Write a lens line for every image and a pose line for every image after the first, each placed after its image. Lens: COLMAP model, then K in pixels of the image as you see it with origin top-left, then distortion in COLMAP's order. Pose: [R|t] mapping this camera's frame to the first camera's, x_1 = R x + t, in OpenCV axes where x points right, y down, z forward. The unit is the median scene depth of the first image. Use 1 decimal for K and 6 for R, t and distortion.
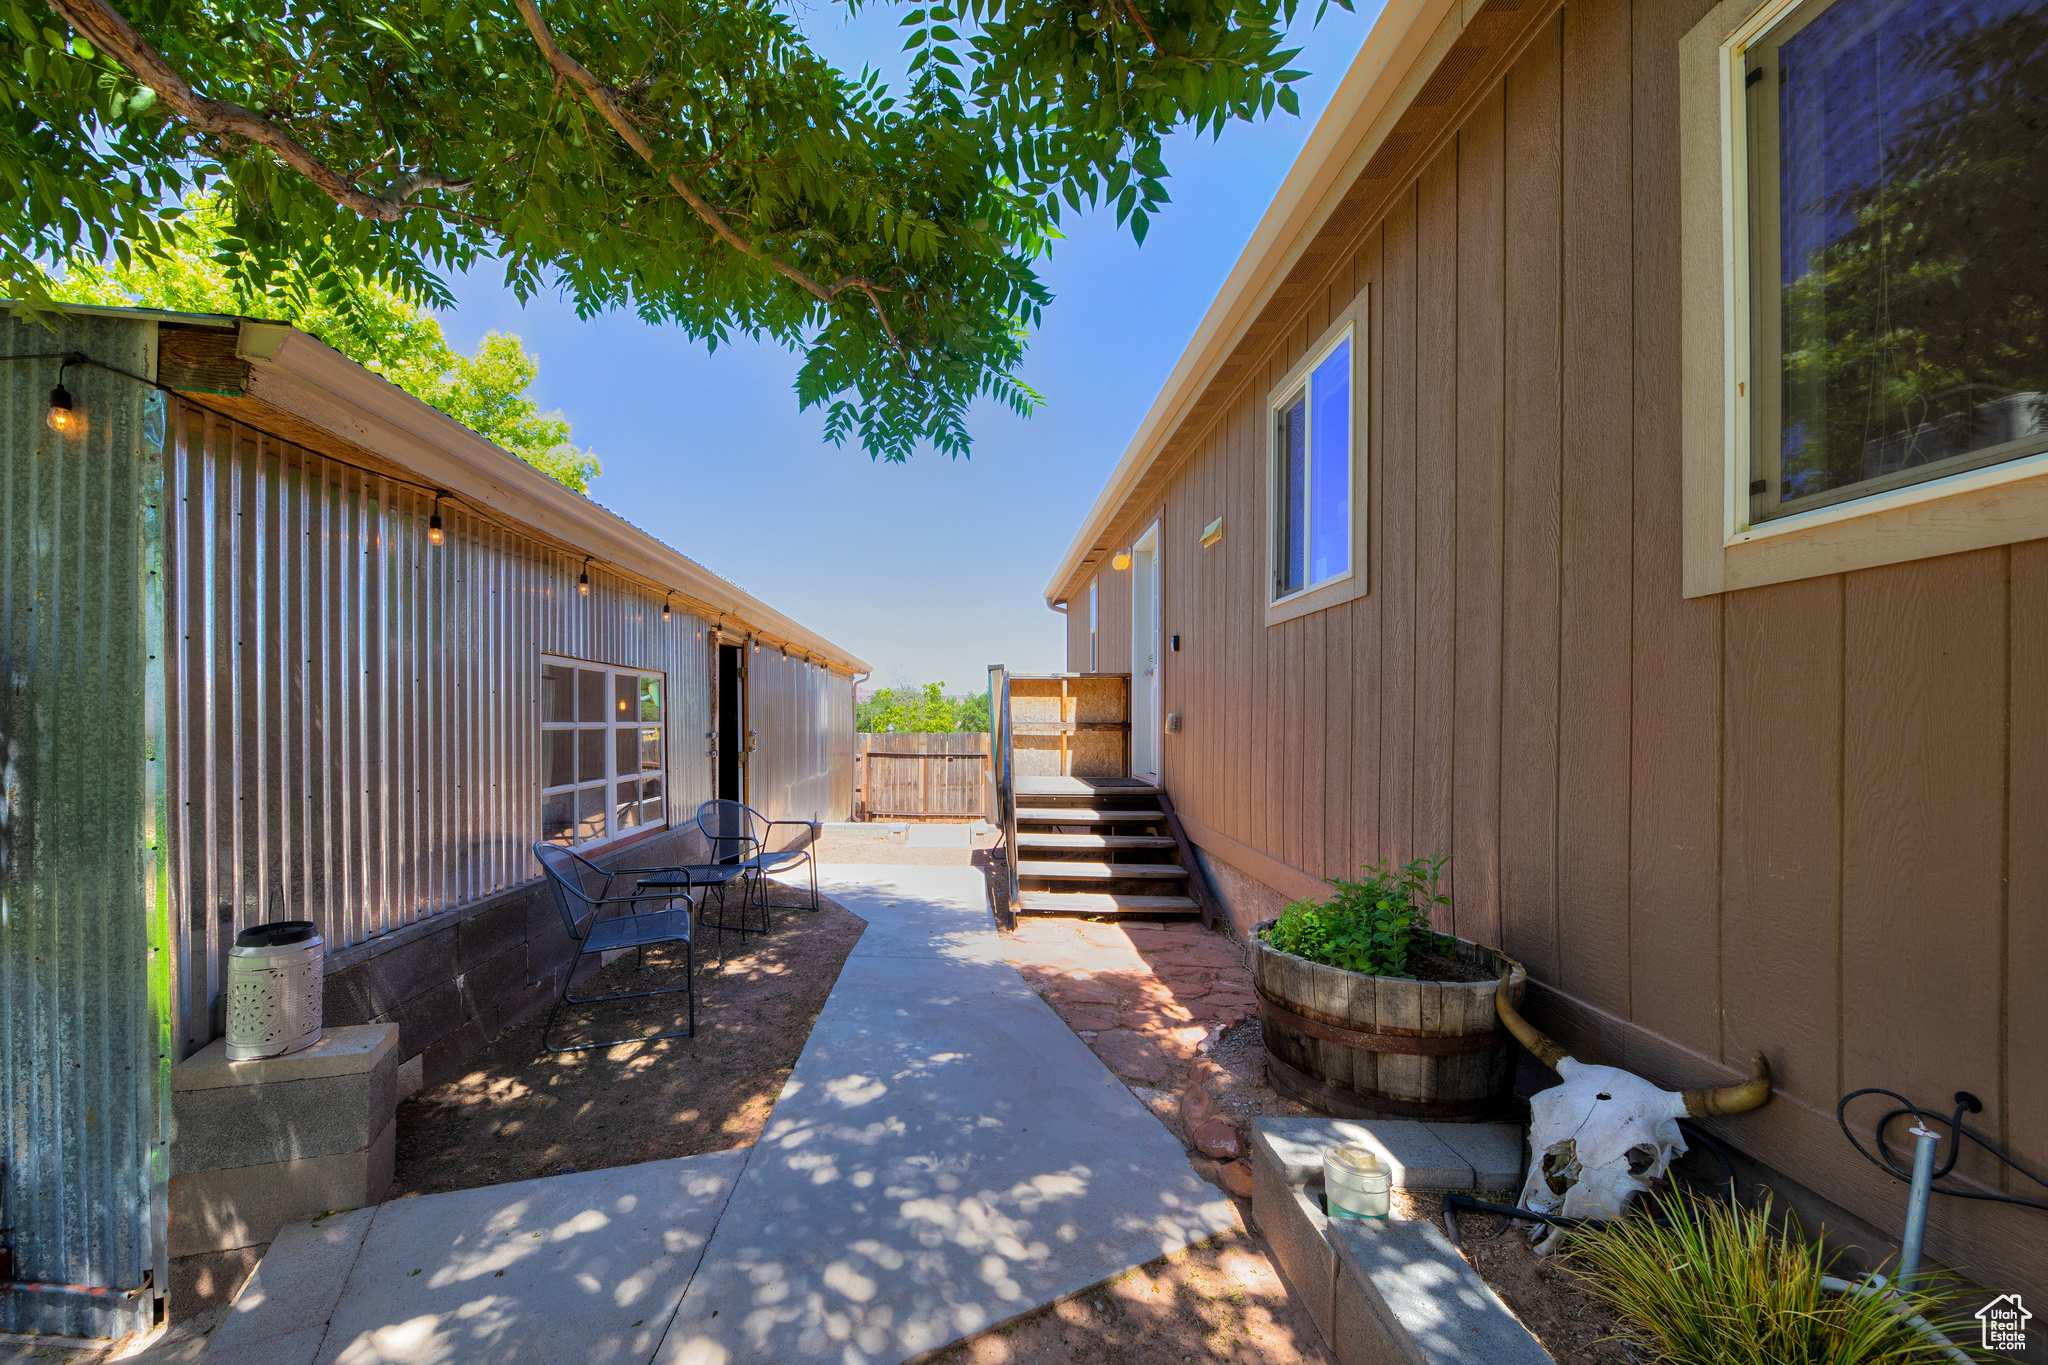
lens RADIAL K [[643.3, 0, 1024.0], [0, 643.3, 682.5], [0, 0, 1]] dist [0.007330, -0.004994]
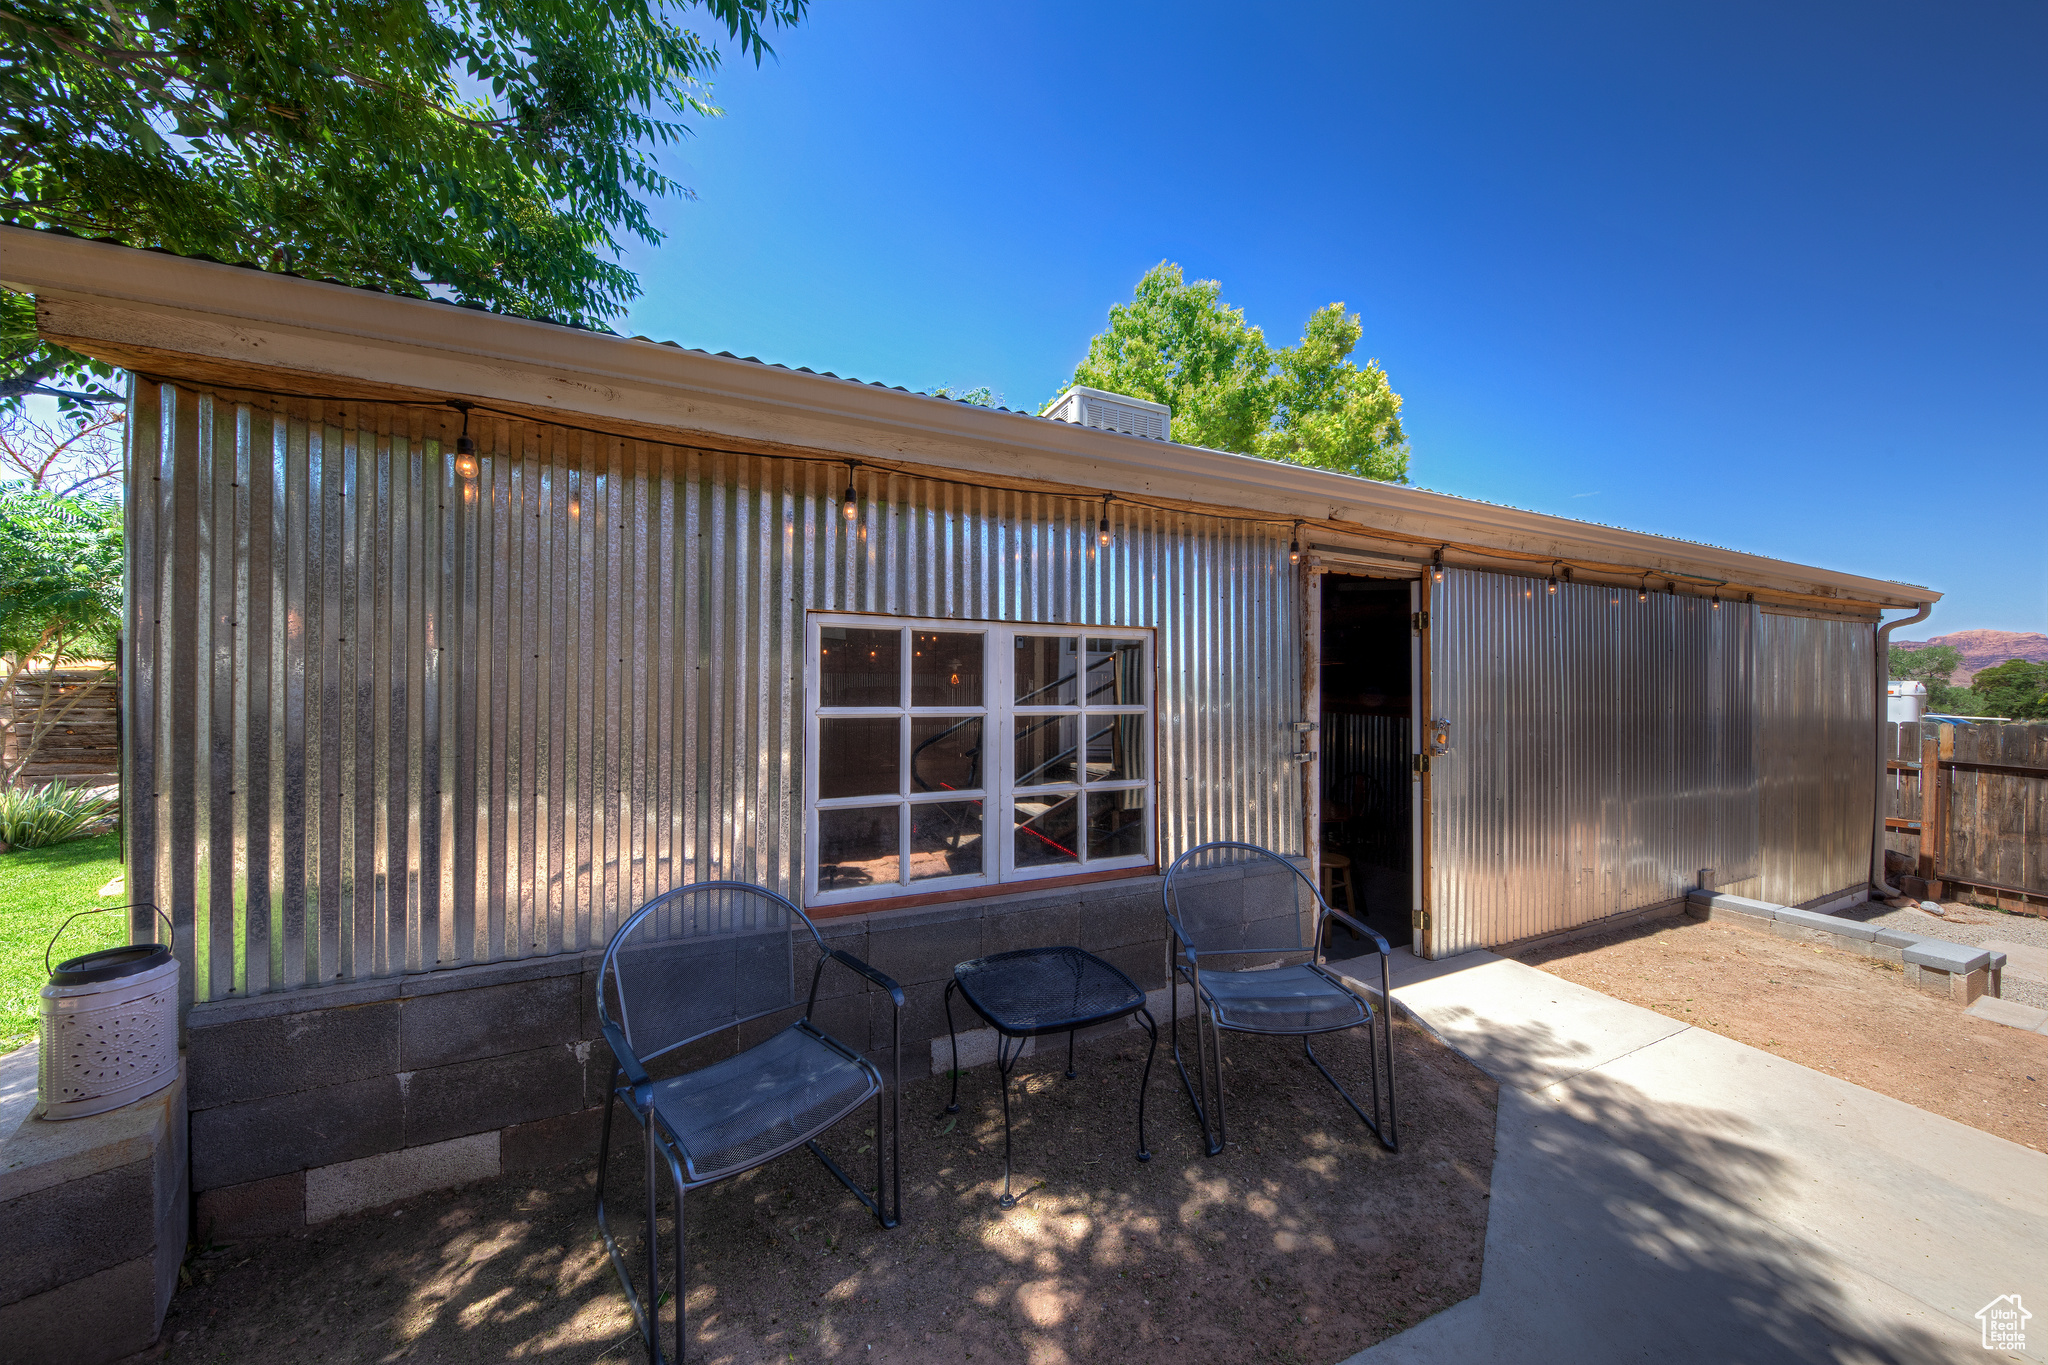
lens RADIAL K [[643.3, 0, 1024.0], [0, 643.3, 682.5], [0, 0, 1]] dist [0.007330, -0.004994]
pose [[0.323662, 0.001012, -0.946172, 0.008110], [0.045616, 0.998820, 0.016672, 0.027350], [0.945073, -0.048557, 0.323234, 0.838336]]
